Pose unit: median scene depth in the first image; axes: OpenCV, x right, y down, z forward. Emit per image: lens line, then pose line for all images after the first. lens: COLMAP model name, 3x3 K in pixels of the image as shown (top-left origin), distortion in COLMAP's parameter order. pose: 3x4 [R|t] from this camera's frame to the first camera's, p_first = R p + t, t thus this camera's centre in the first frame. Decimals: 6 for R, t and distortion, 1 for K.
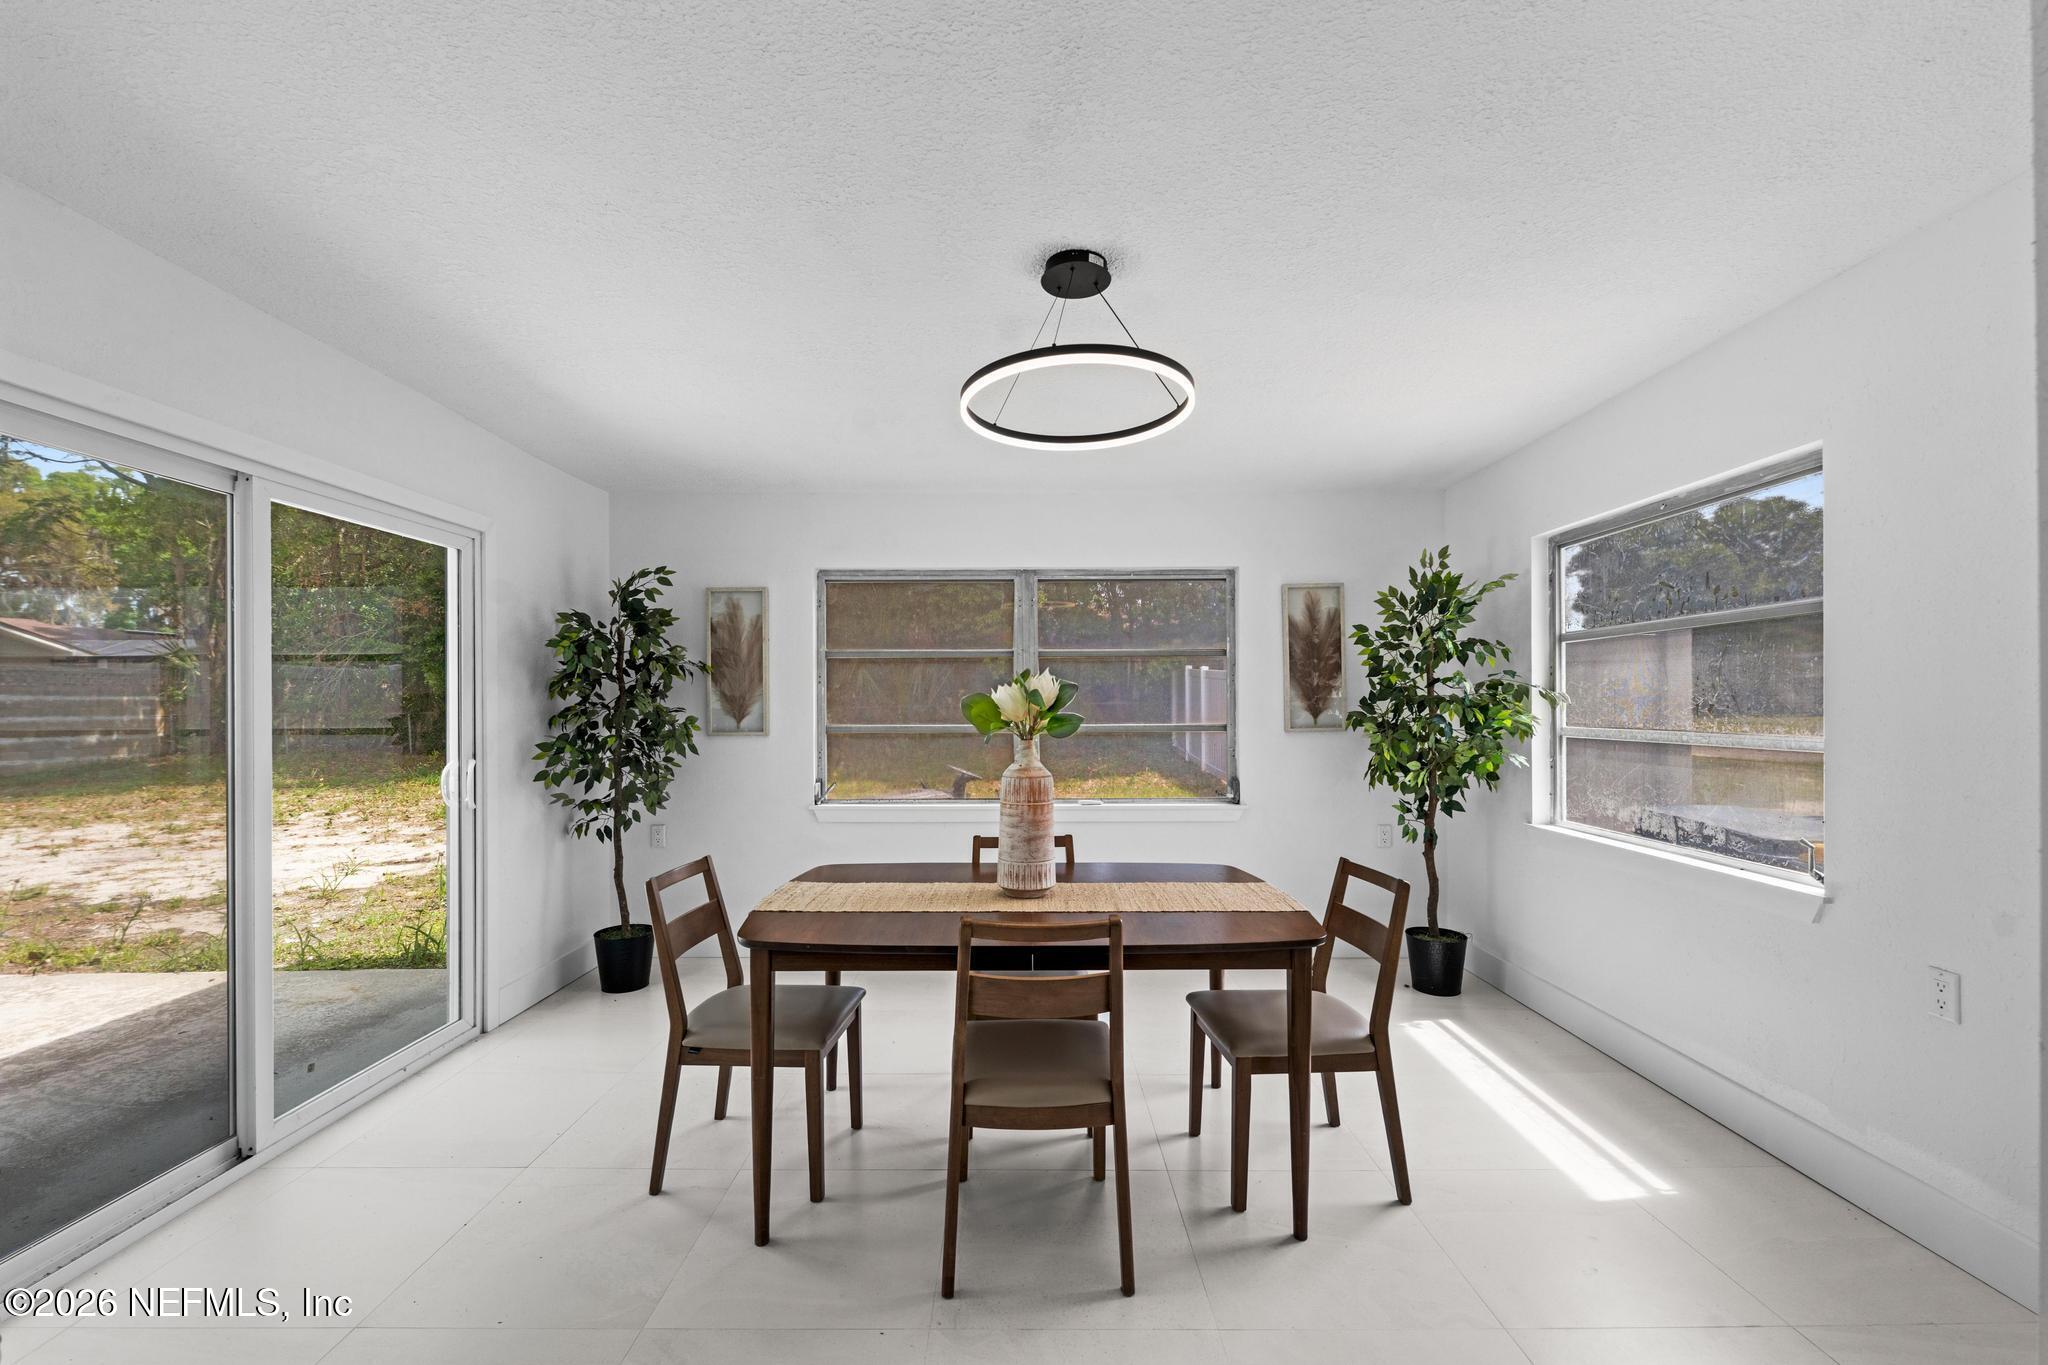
lens RADIAL K [[831.6, 0, 1017.4], [0, 831.6, 690.1], [0, 0, 1]] dist [-0.001390, -0.000157]
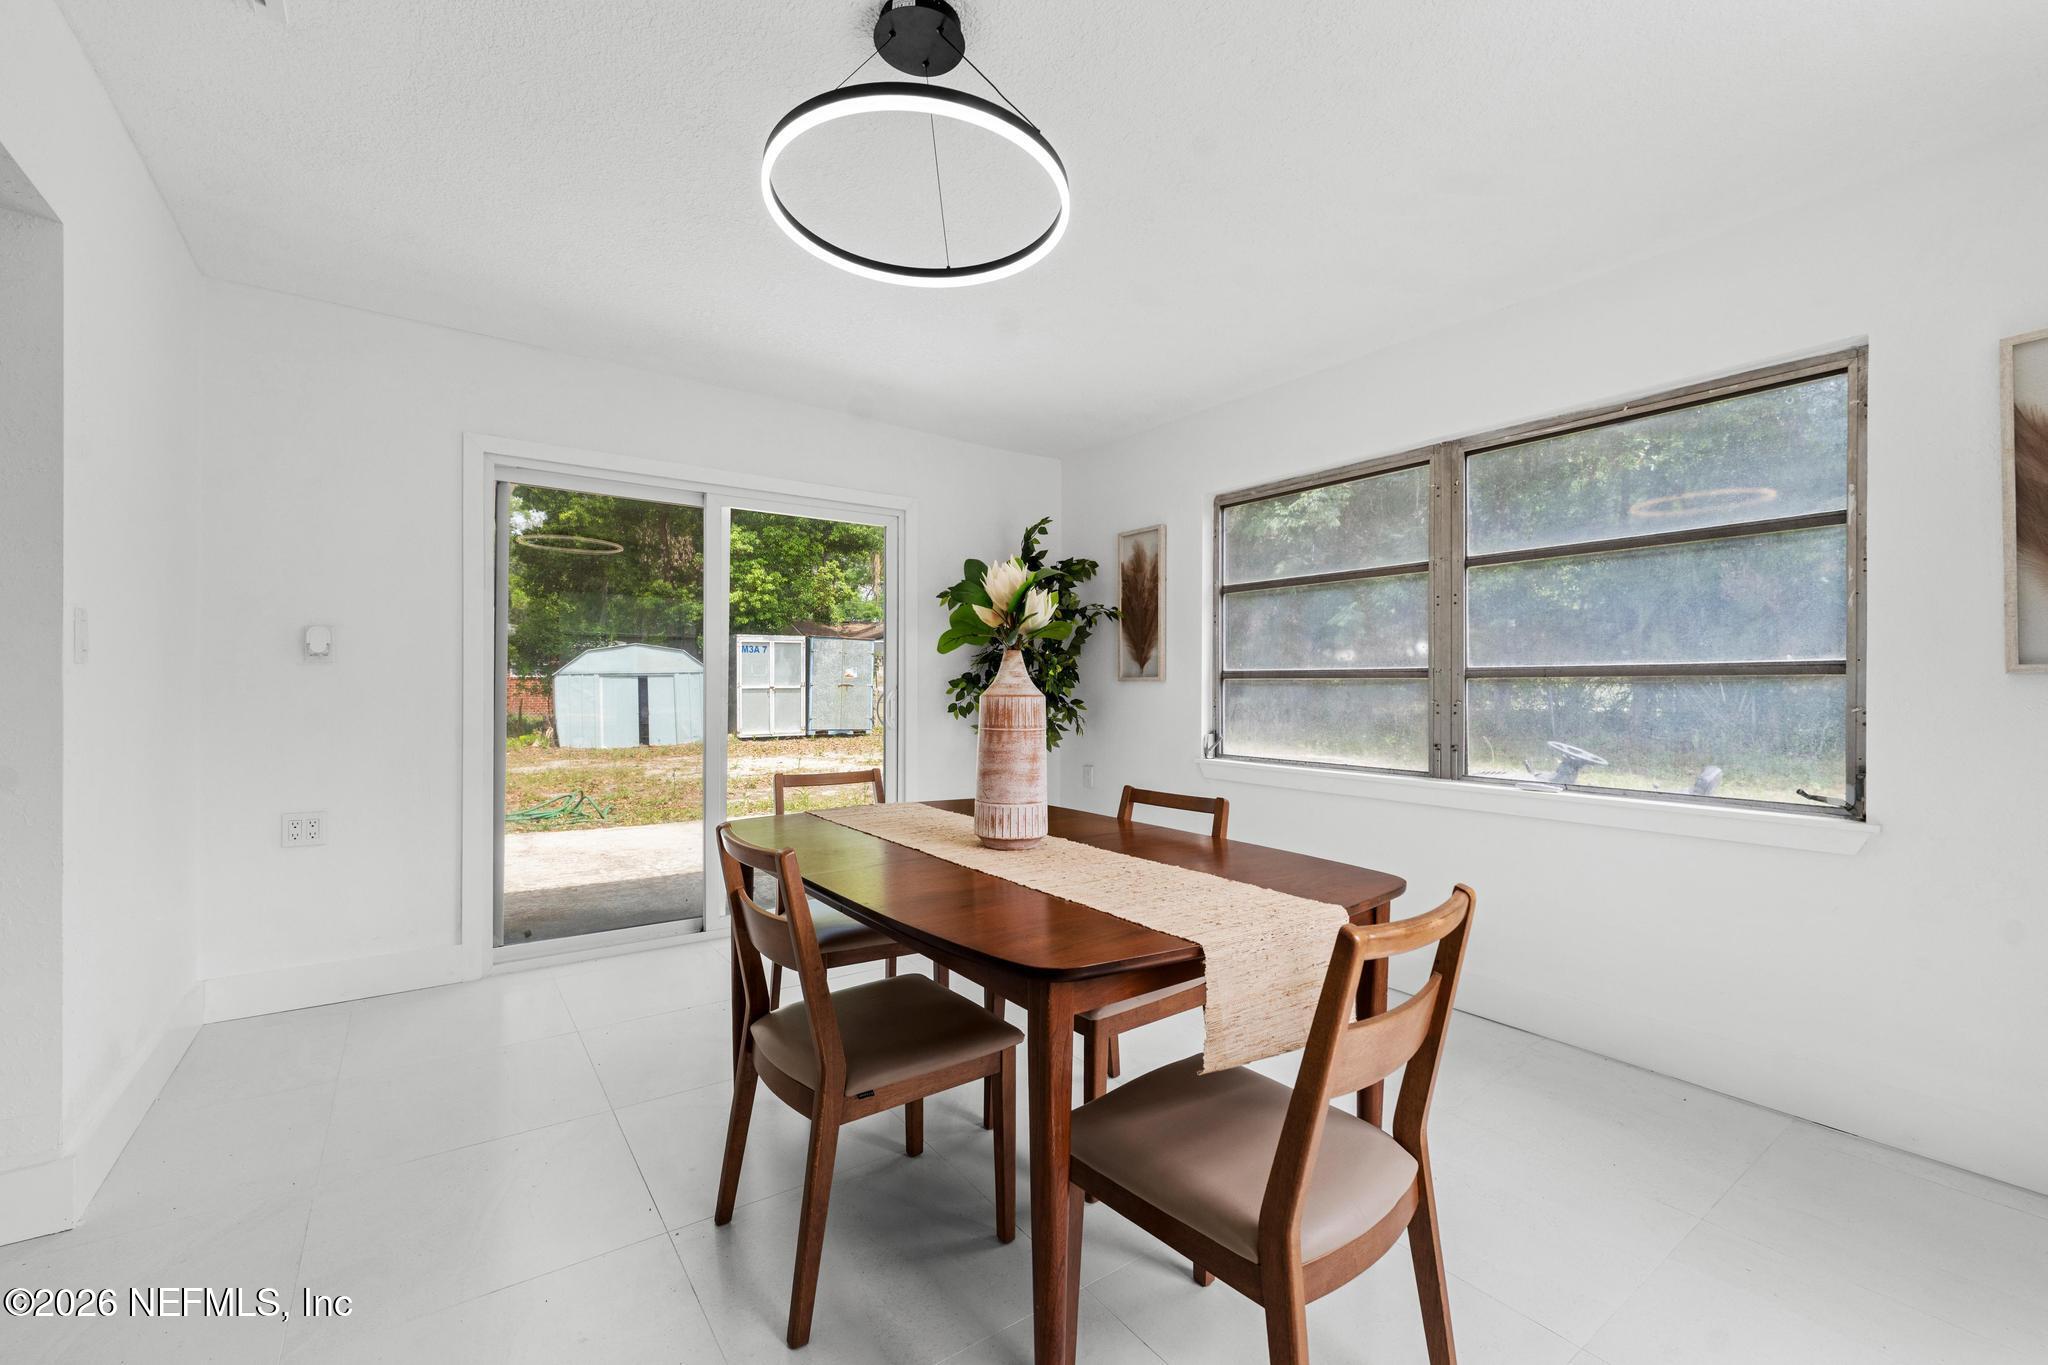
lens RADIAL K [[831.6, 0, 1009.4], [0, 831.6, 683.4], [0, 0, 1]] dist [-0.001390, -0.000157]
pose [[0.585359, 0.004235, -0.810763, 0.438957], [0.006822, 0.999925, 0.010148, 0.056298], [0.810746, -0.011471, 0.585286, 0.365751]]
